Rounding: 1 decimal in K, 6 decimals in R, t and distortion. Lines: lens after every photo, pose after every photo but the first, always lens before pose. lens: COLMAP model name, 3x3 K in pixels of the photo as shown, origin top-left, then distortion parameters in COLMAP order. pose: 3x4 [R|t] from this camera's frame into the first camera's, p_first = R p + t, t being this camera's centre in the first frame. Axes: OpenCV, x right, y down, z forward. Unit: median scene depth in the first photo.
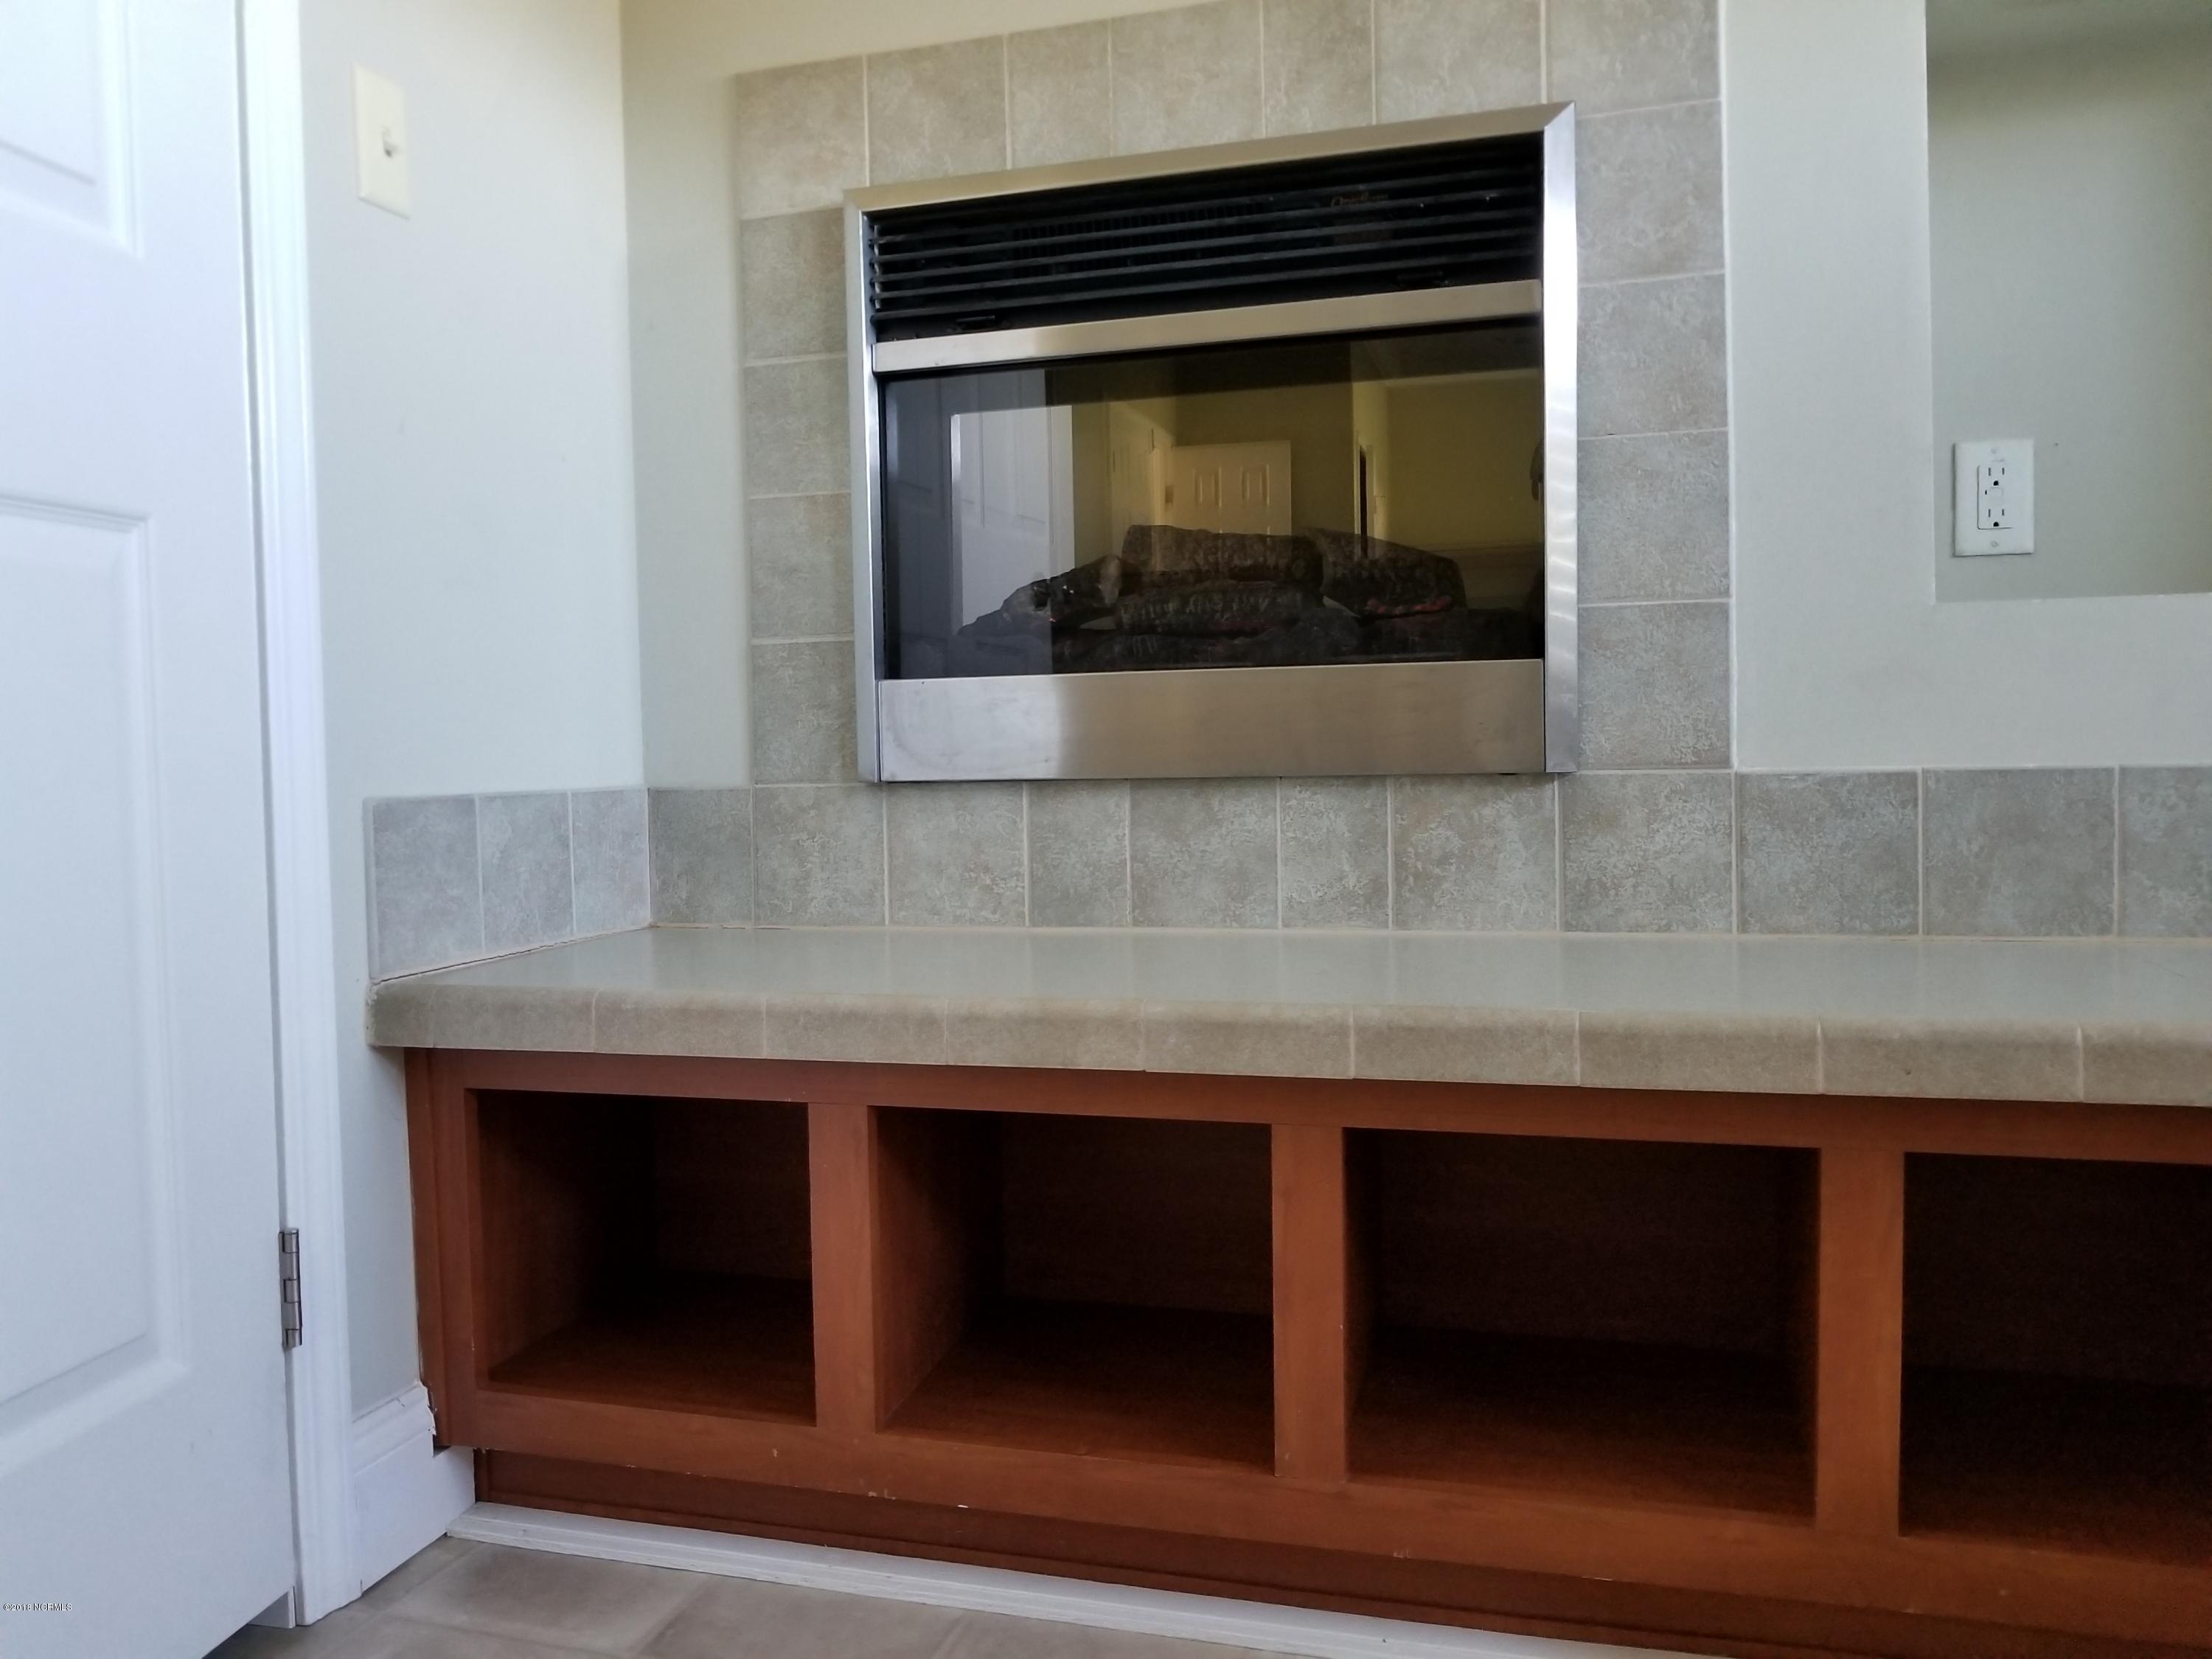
lens RADIAL K [[1748.5, 0, 1039.3], [0, 1748.5, 791.2], [0, 0, 1]] dist [-0.010610, -0.004769]
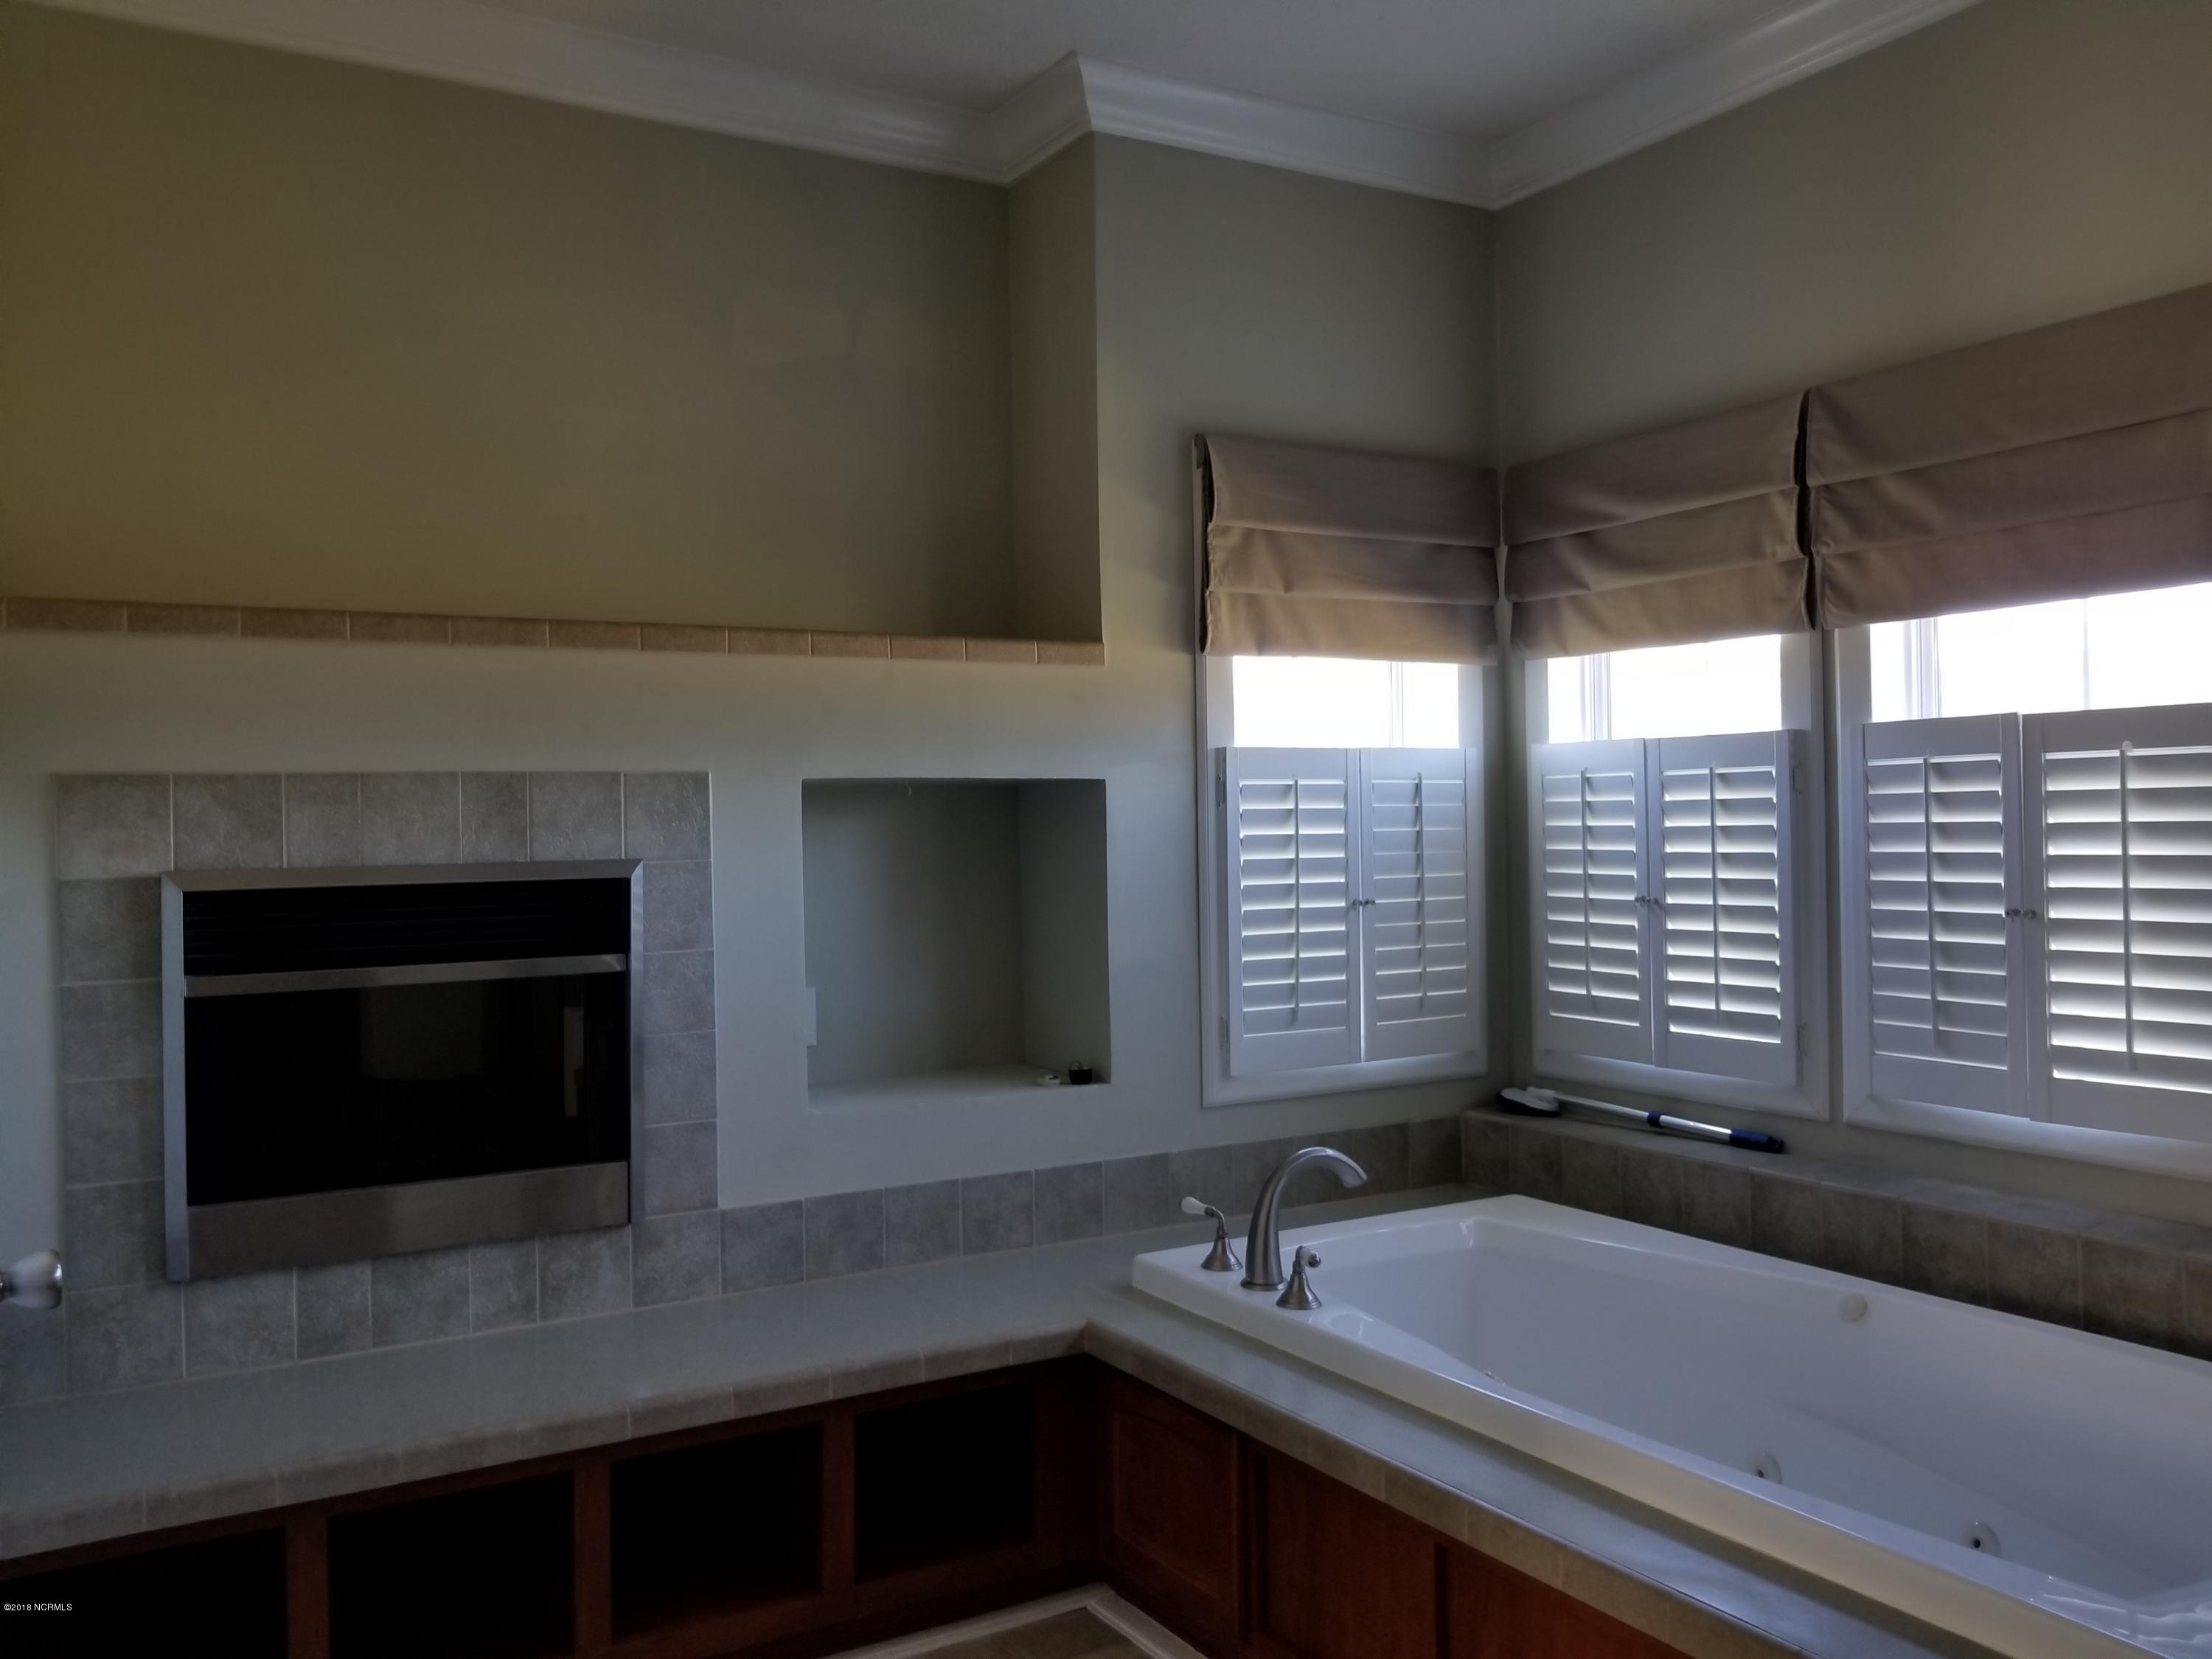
lens RADIAL K [[1743.7, 0, 1085.4], [0, 1743.7, 819.7], [0, 0, 1]] dist [-0.013946, -0.009937]
pose [[0.680294, 0.007981, 0.732896, -0.665983], [0.022541, 0.999240, -0.031805, -0.336806], [-0.732592, 0.038157, 0.679597, -0.549315]]
